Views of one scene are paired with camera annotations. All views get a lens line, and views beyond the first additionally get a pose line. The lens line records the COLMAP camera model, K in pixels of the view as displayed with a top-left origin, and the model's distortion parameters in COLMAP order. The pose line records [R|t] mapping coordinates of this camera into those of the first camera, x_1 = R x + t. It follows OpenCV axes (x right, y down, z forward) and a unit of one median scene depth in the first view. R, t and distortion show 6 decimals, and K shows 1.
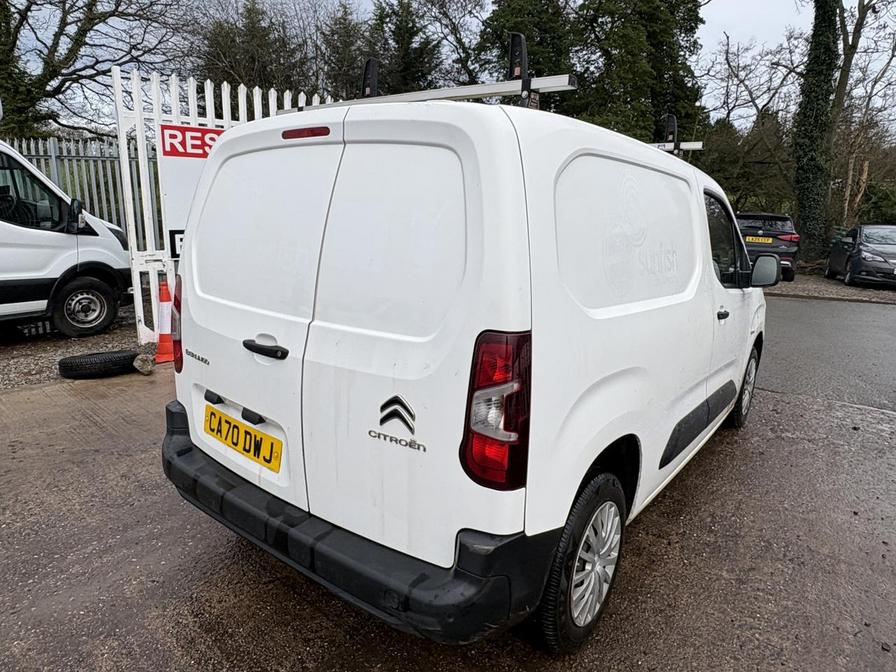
lens RADIAL K [[574.3, 0, 445.7], [0, 574.3, 322.3], [0, 0, 1]] dist [0.007571, -0.001236]
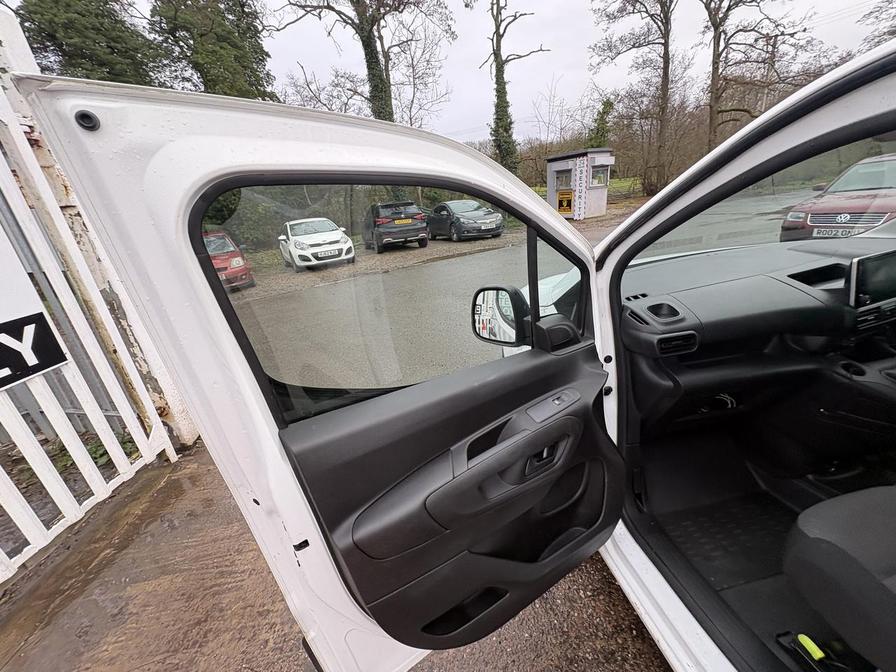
lens RADIAL K [[357.2, 0, 446.1], [0, 357.2, 333.5], [0, 0, 1]] dist [0.001029, 0.000015]
pose [[0.661384, -0.364888, 0.655308, -0.044401], [0.275637, 0.930796, 0.240091, -0.071681], [-0.697564, 0.021835, 0.716190, 0.325505]]
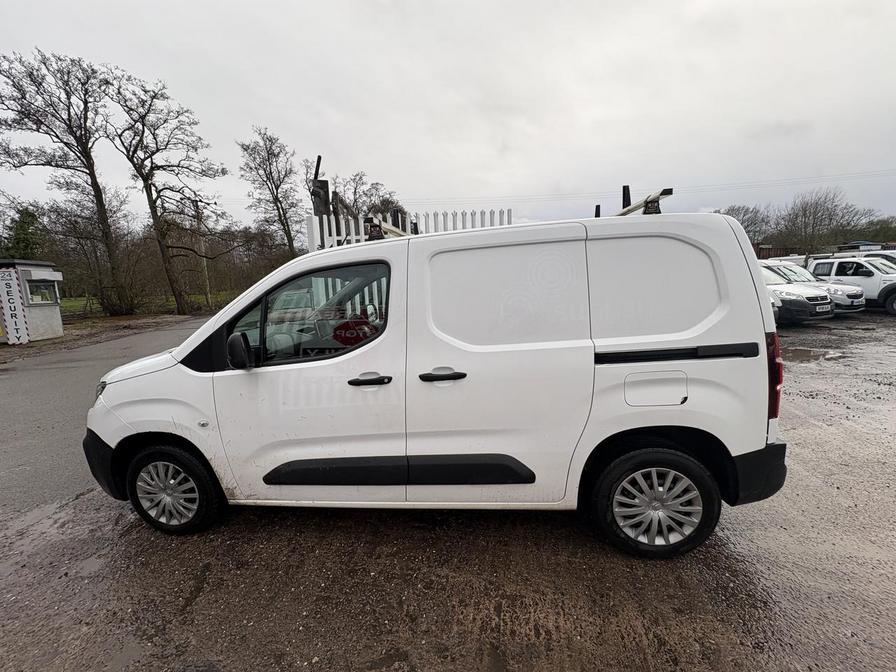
lens RADIAL K [[357.2, 0, 448.3], [0, 357.2, 331.2], [0, 0, 1]] dist [0.001029, 0.000015]
pose [[-0.506359, -0.137655, 0.851265, -0.140975], [0.196697, 0.942714, 0.269444, -0.076829], [-0.839590, 0.303877, -0.450275, 0.347456]]
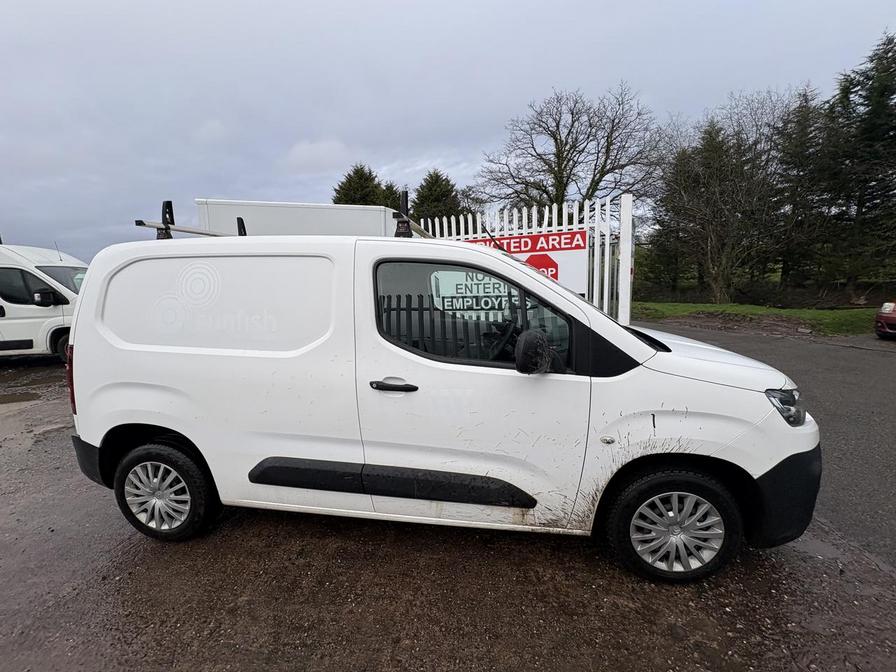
lens RADIAL K [[357.2, 0, 450.8], [0, 357.2, 336.8], [0, 0, 1]] dist [0.001029, 0.000015]
pose [[0.507196, 0.098328, -0.856203, 0.241853], [-0.128093, 0.991036, 0.037933, -0.032103], [0.852259, 0.090434, 0.515245, 0.179613]]
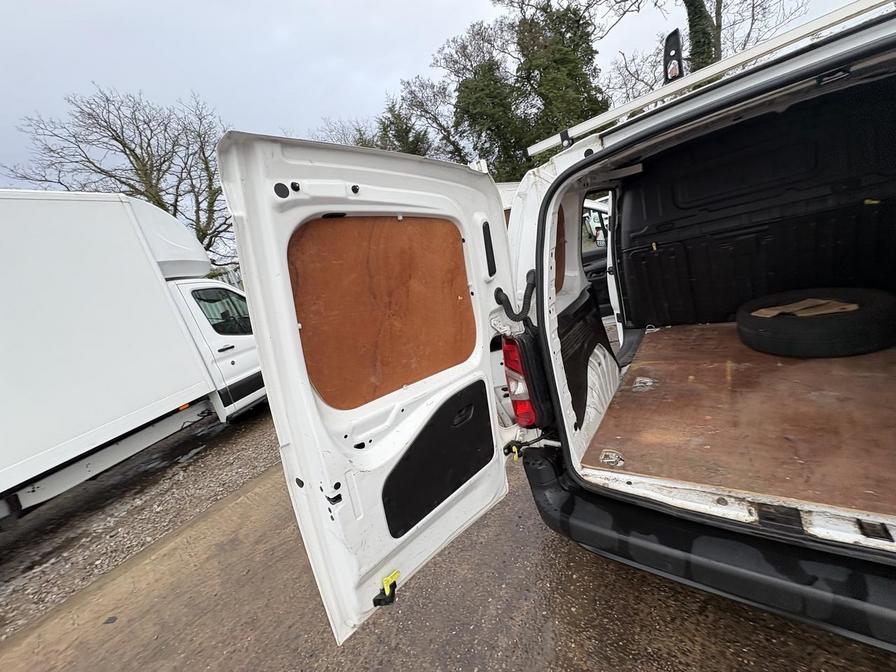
lens RADIAL K [[357.2, 0, 446.5], [0, 357.2, 334.4], [0, 0, 1]] dist [0.001029, 0.000015]
pose [[0.948702, -0.307085, -0.075254, -0.096539], [0.311163, 0.949038, 0.050043, -0.029114], [0.056052, -0.070892, 0.995908, 0.073976]]
